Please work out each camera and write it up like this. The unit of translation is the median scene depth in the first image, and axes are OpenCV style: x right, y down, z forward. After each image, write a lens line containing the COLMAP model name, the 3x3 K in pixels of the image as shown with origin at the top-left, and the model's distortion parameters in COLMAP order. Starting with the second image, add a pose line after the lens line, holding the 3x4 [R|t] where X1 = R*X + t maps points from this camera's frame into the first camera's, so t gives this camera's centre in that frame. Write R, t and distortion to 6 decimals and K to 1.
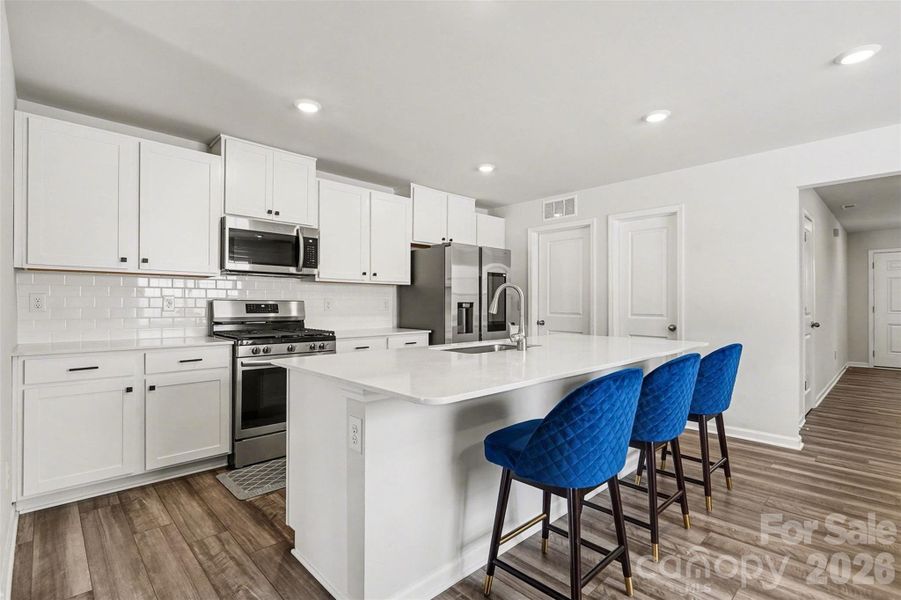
lens RADIAL K [[425.3, 0, 444.4], [0, 425.3, 297.1], [0, 0, 1]] dist [0.000550, -0.000345]
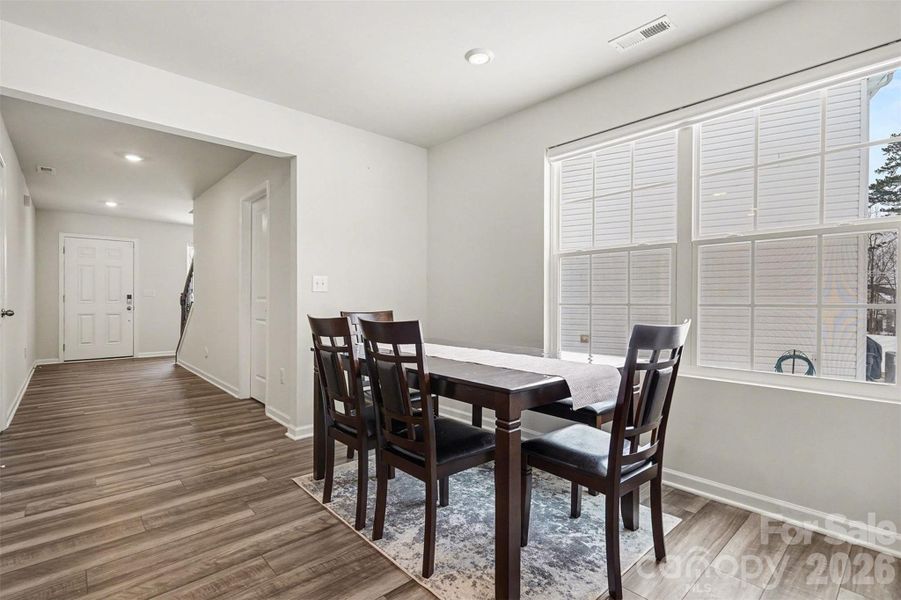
lens RADIAL K [[425.3, 0, 453.3], [0, 425.3, 302.7], [0, 0, 1]] dist [0.000550, -0.000345]
pose [[0.009131, -0.004864, 0.999946, 0.177788], [-0.011806, 0.999918, 0.004972, 0.038460], [-0.999889, -0.011851, 0.009073, 0.263545]]
